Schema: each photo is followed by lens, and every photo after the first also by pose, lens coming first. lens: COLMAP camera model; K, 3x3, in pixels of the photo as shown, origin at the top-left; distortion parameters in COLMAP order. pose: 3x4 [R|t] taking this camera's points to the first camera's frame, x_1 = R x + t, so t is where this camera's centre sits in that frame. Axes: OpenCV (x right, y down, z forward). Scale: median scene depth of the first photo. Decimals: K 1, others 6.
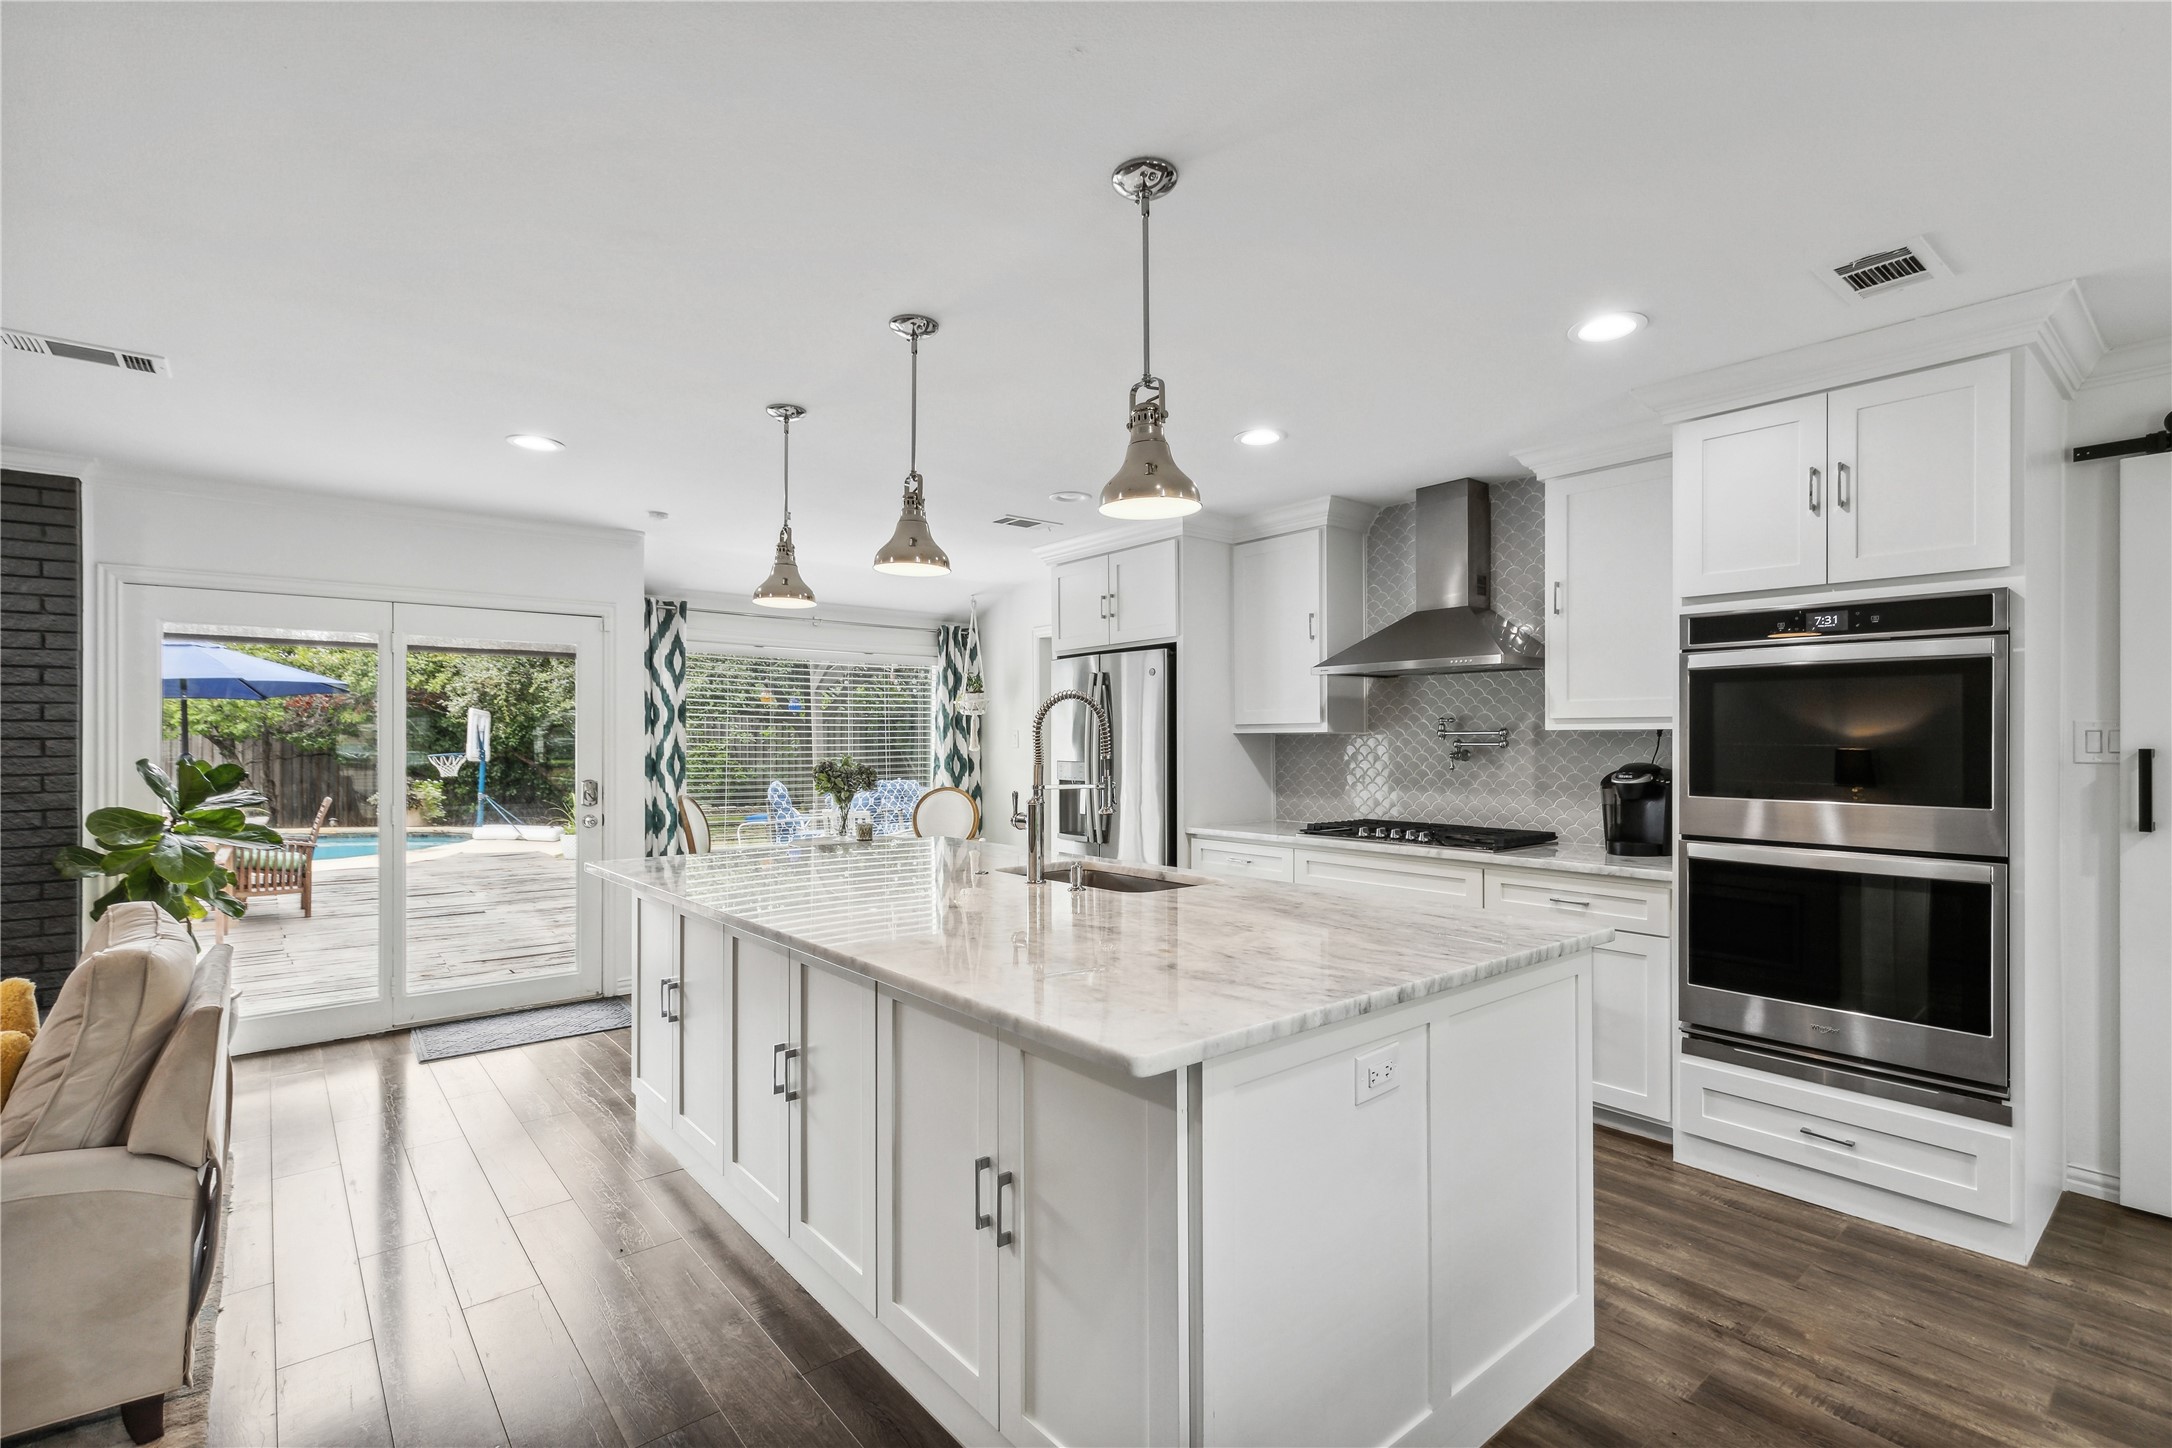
lens RADIAL K [[991.2, 0, 1101.4], [0, 991.2, 734.3], [0, 0, 1]] dist [-0.004269, 0.001452]
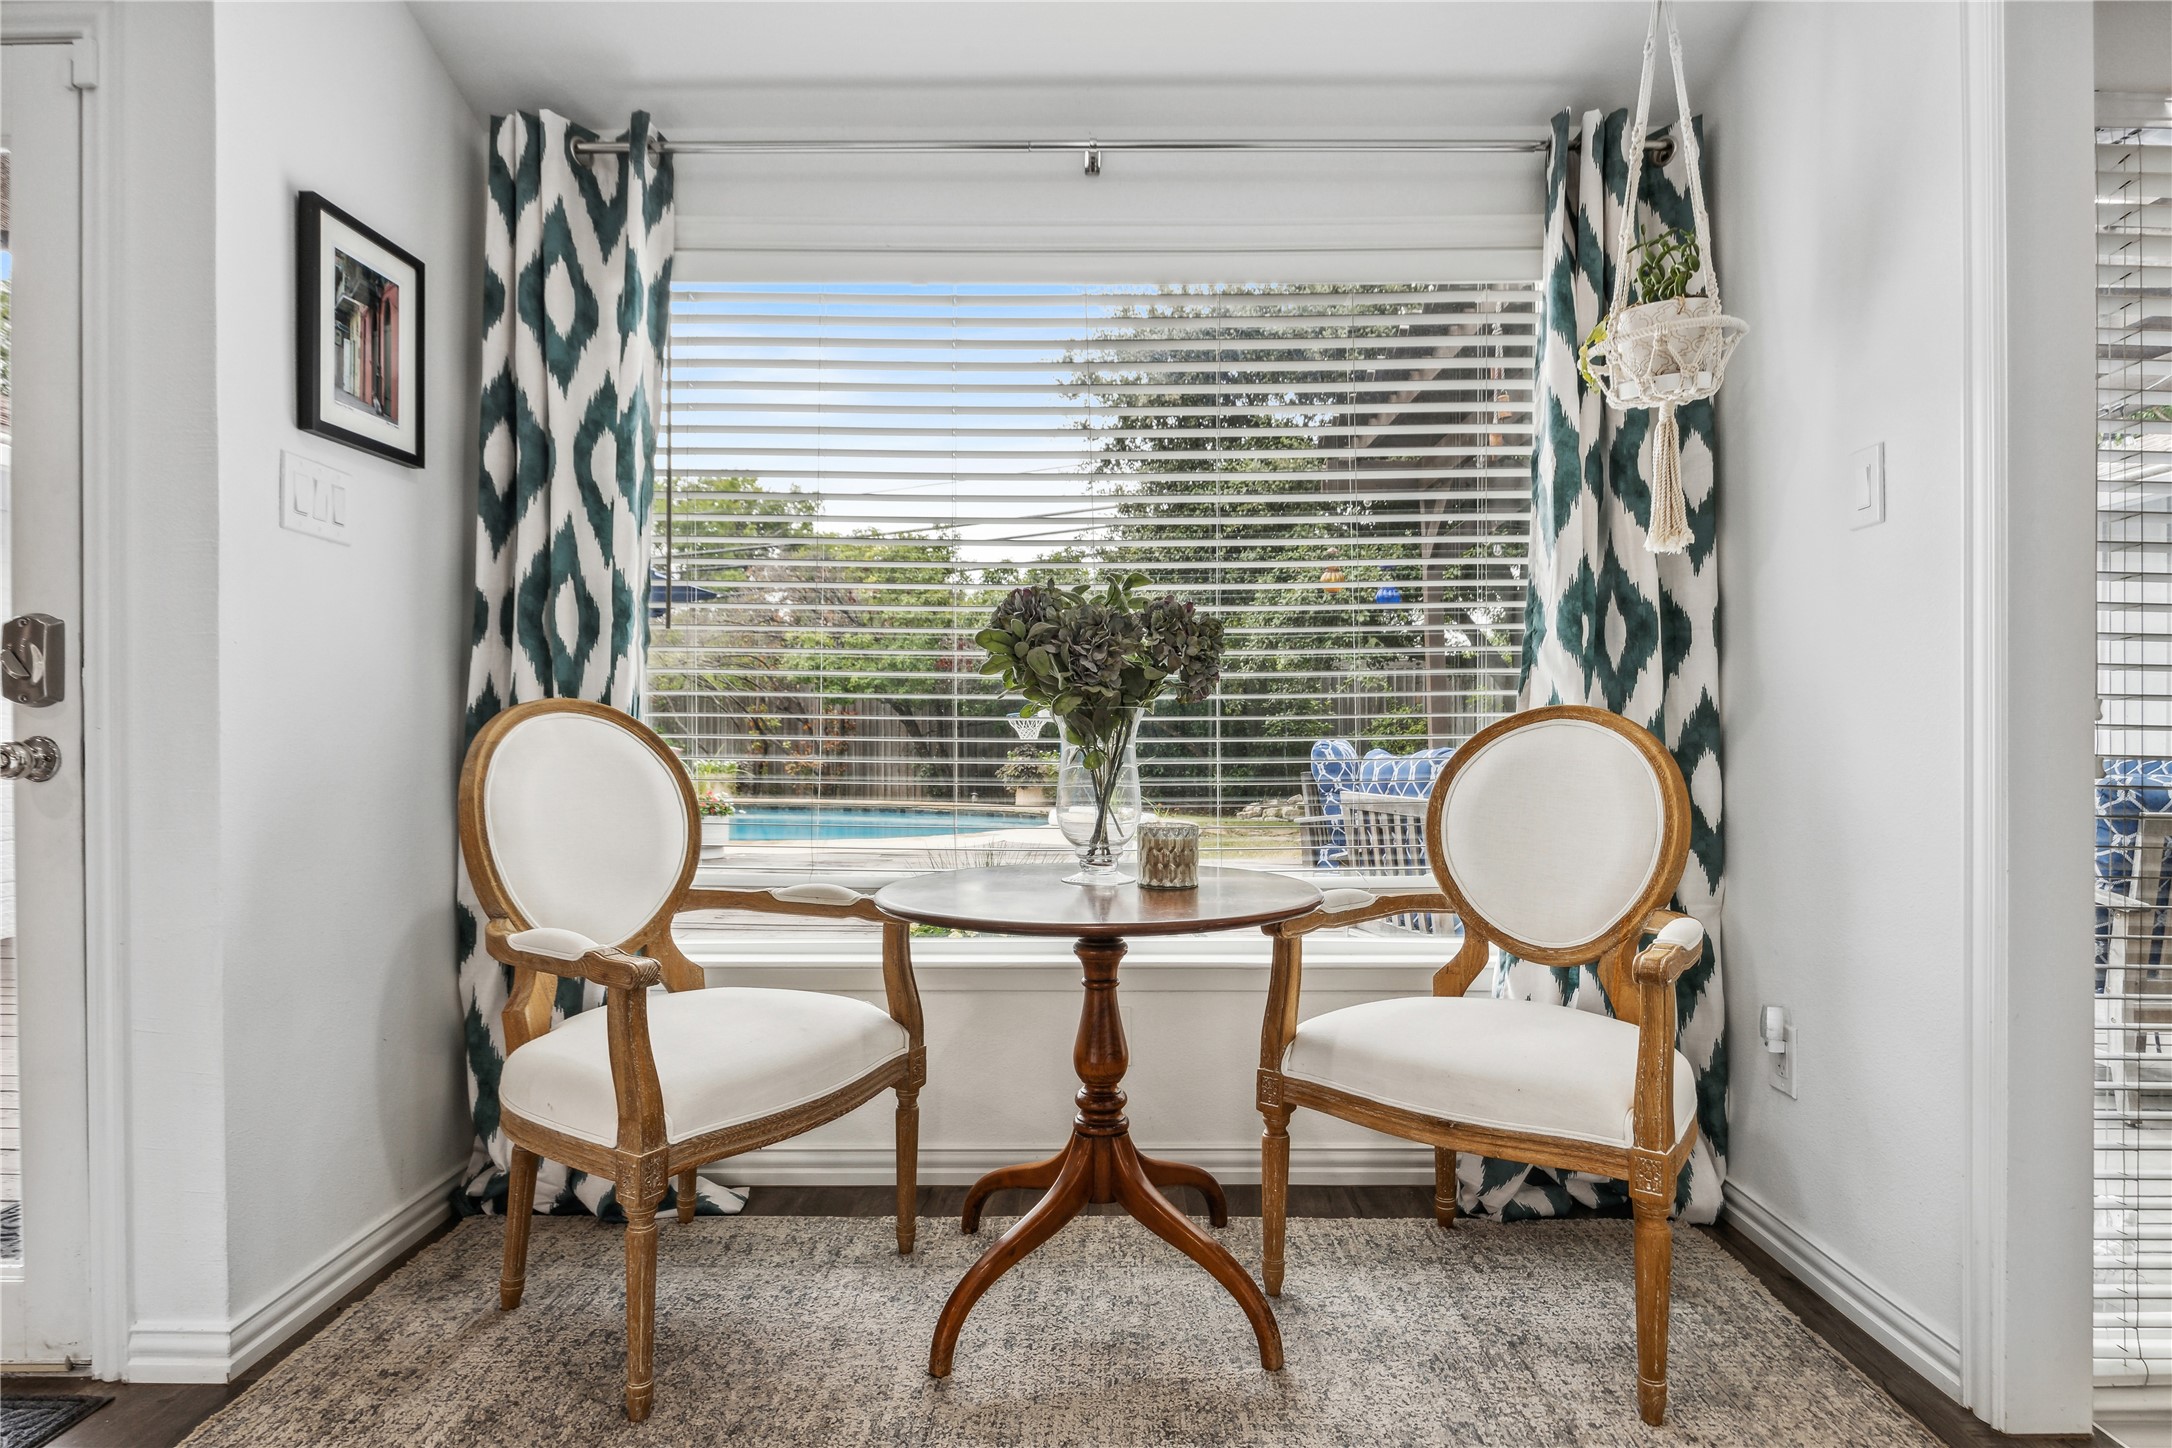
lens RADIAL K [[1169.4, 0, 1083.3], [0, 1169.4, 747.2], [0, 0, 1]] dist [-0.005403, 0.006386]
pose [[0.771975, 0.008227, -0.635599, -0.097186], [0.007186, 0.999739, 0.021669, 0.098782], [0.635612, -0.021295, 0.771715, 1.175888]]
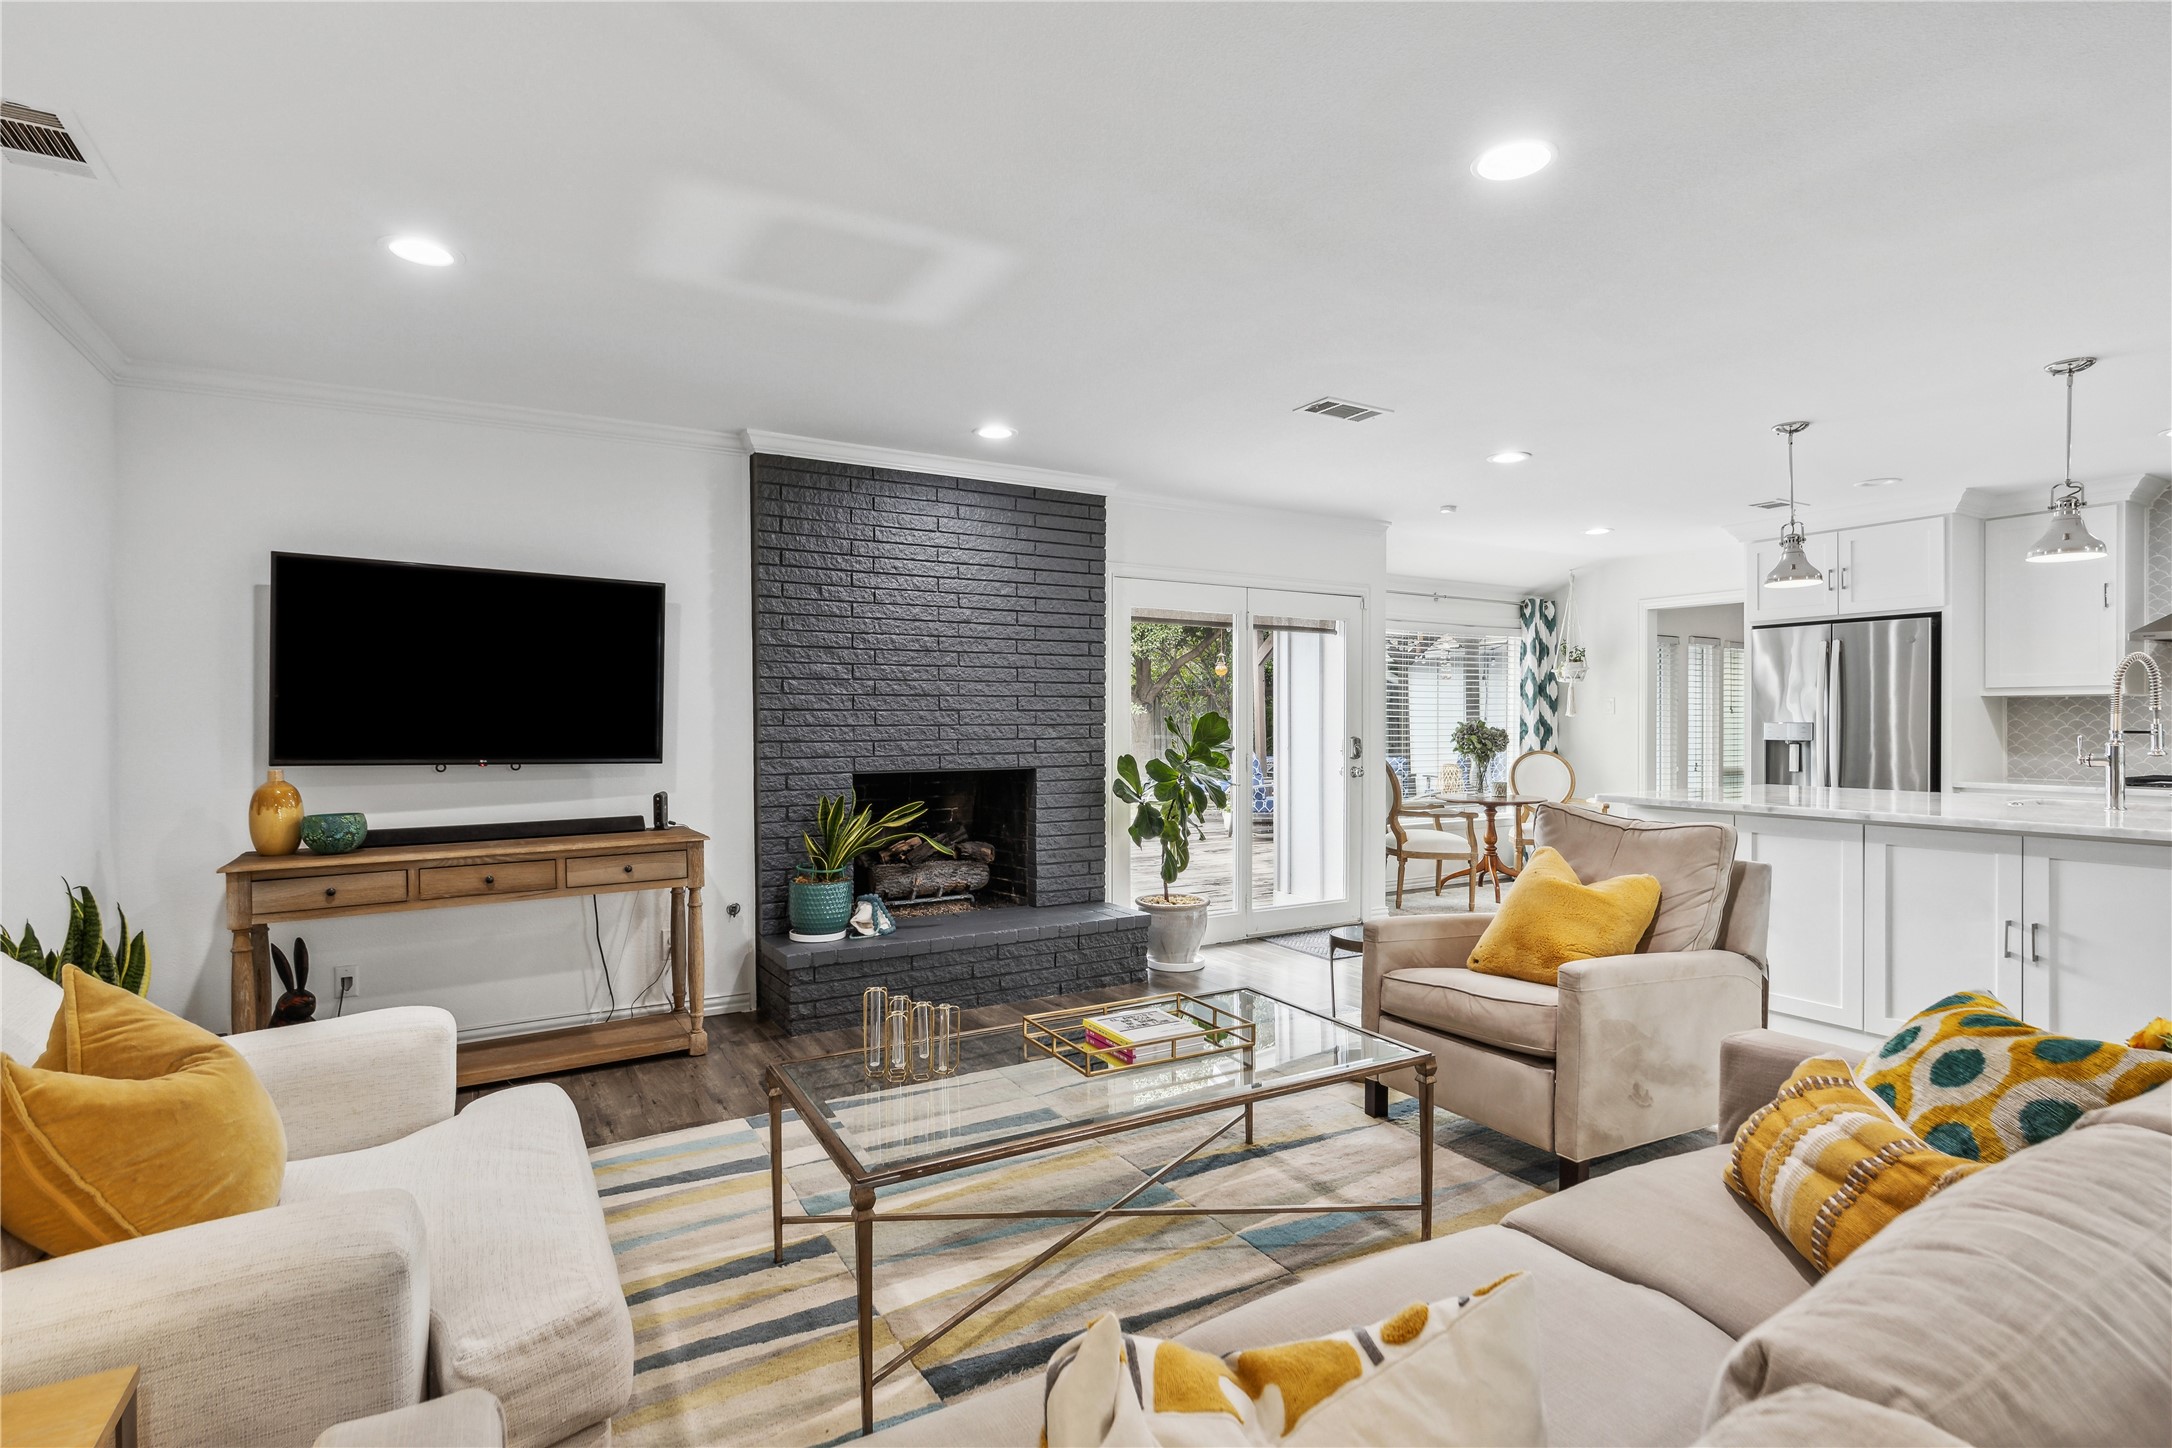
lens RADIAL K [[1047.6, 0, 1127.9], [0, 1047.6, 723.6], [0, 0, 1]] dist [0.001086, -0.002833]
pose [[0.987811, 0.003537, -0.155619, -0.729920], [-0.001939, 0.999944, 0.010422, 0.023263], [0.155647, -0.009993, 0.987762, -0.324173]]
